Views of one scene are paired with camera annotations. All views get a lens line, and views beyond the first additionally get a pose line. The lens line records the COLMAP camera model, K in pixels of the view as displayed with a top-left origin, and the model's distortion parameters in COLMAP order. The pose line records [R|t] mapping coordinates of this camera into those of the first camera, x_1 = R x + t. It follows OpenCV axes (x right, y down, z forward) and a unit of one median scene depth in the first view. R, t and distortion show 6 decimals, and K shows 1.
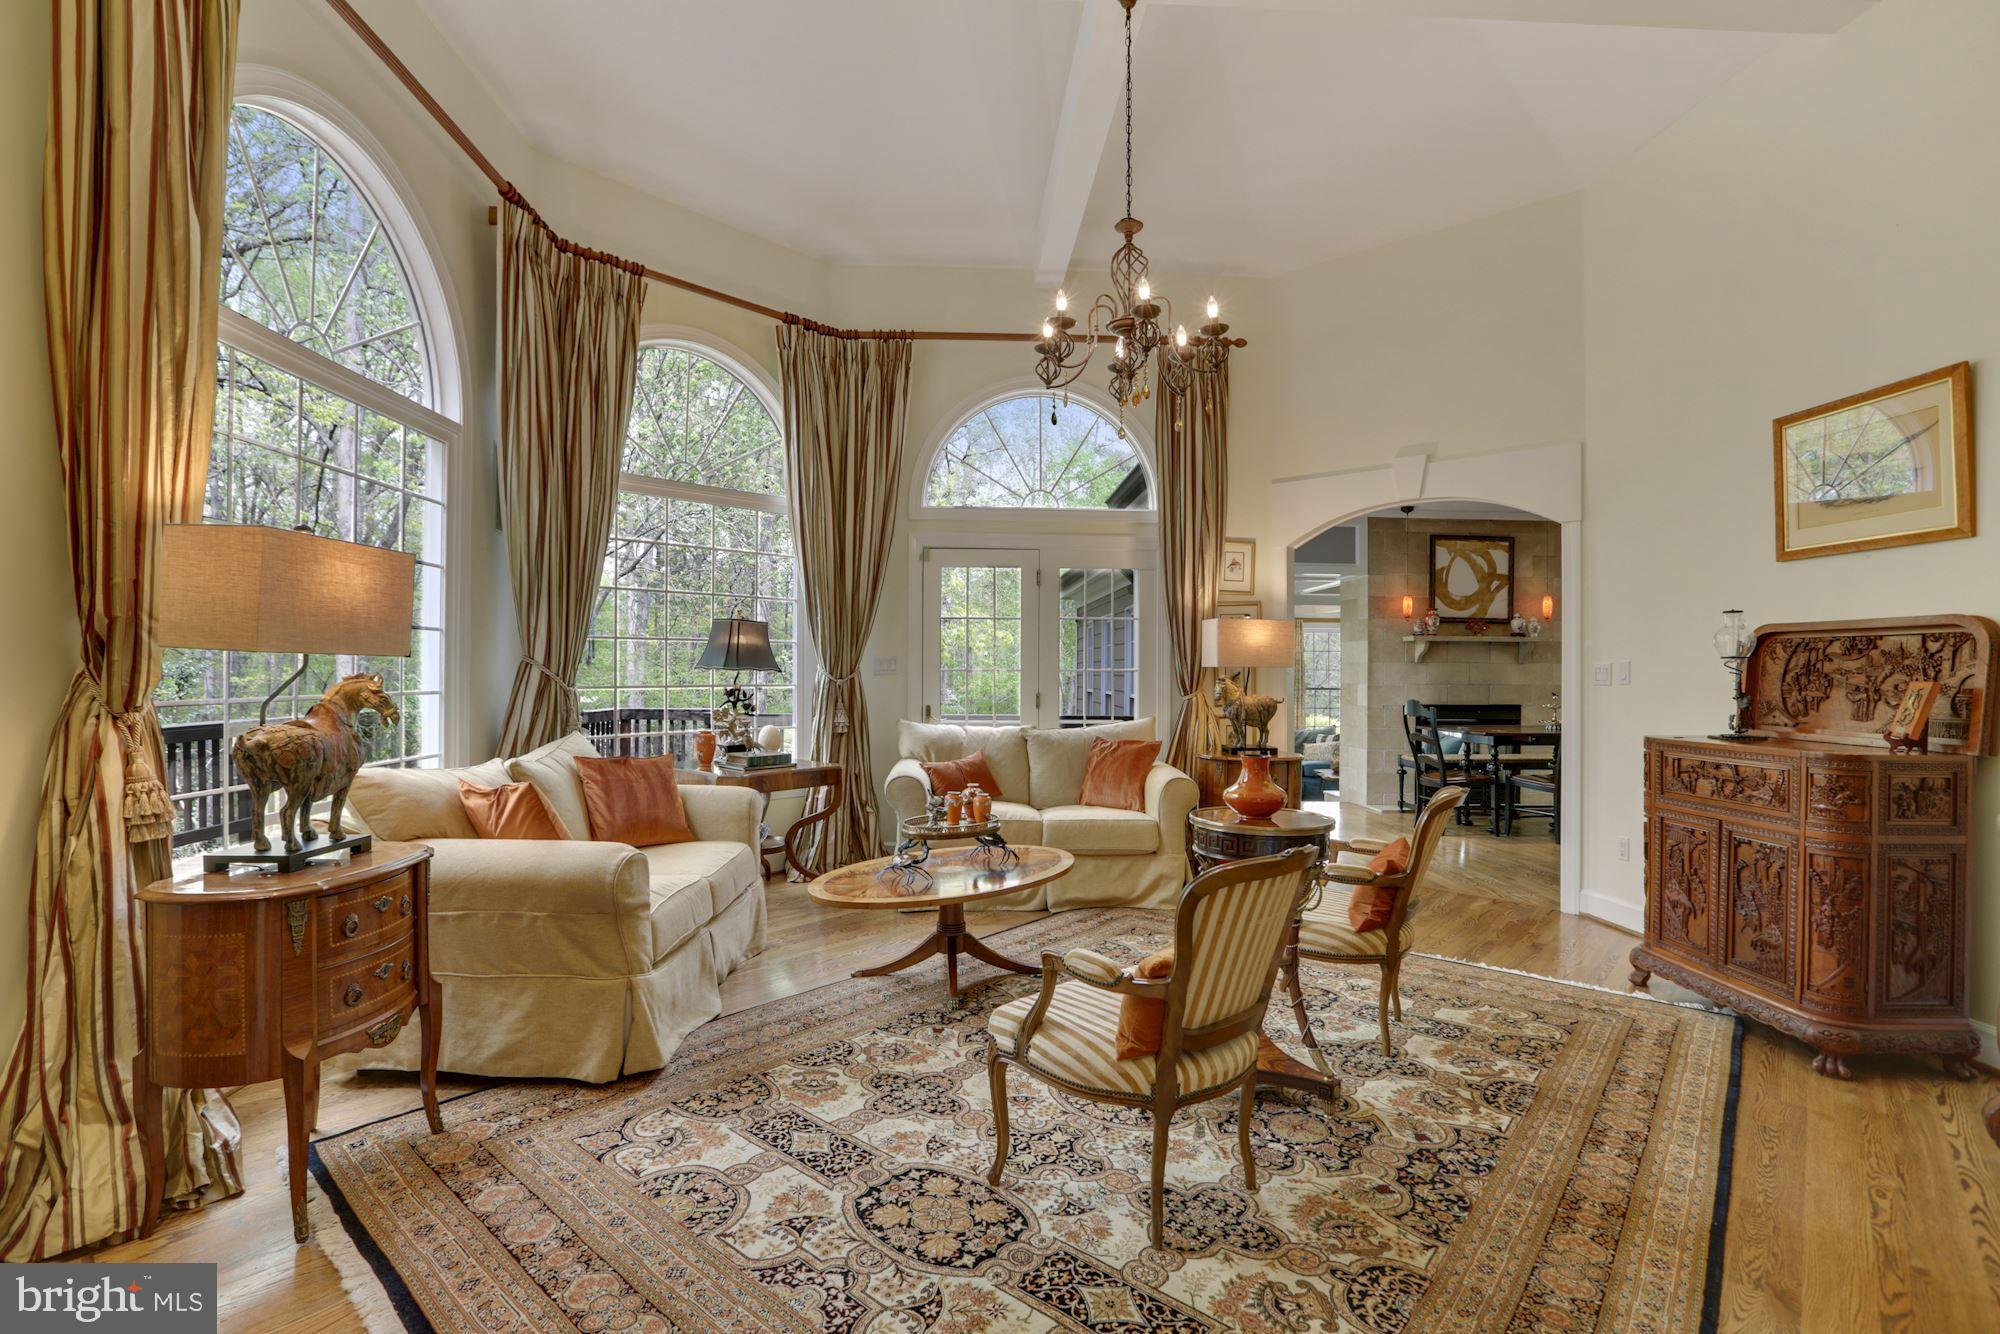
lens RADIAL K [[924.1, 0, 999.4], [0, 924.1, 659.5], [0, 0, 1]] dist [-0.054206, 0.018695]
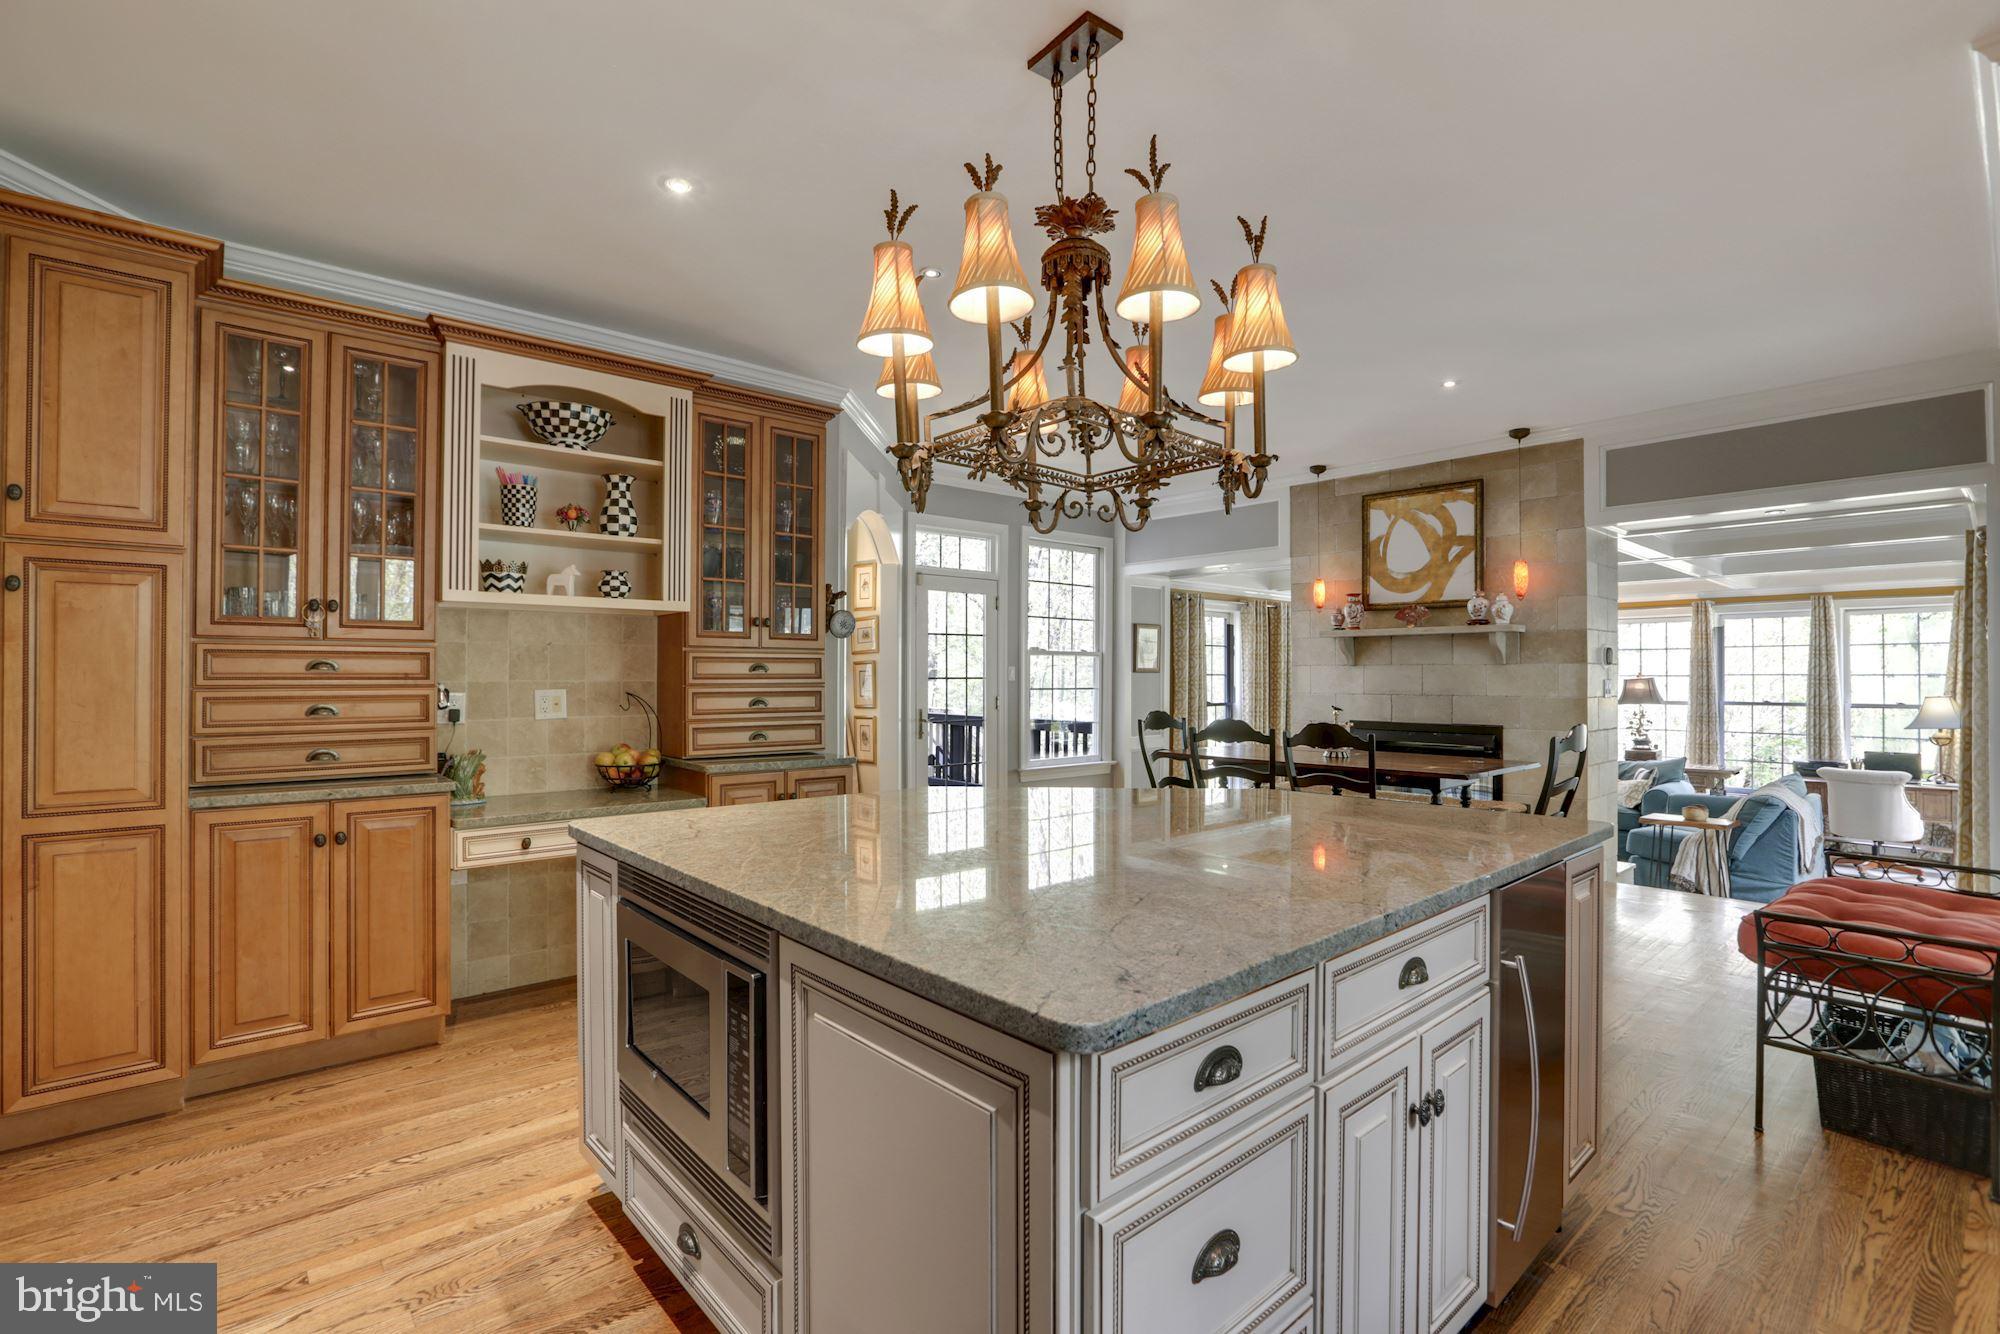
lens RADIAL K [[924.1, 0, 999.4], [0, 924.1, 659.5], [0, 0, 1]] dist [-0.054206, 0.018695]
pose [[0.618711, -0.018676, -0.785397, 0.875476], [0.008834, 0.999820, -0.016816, 0.008803], [0.785569, 0.003466, 0.618764, 0.295231]]
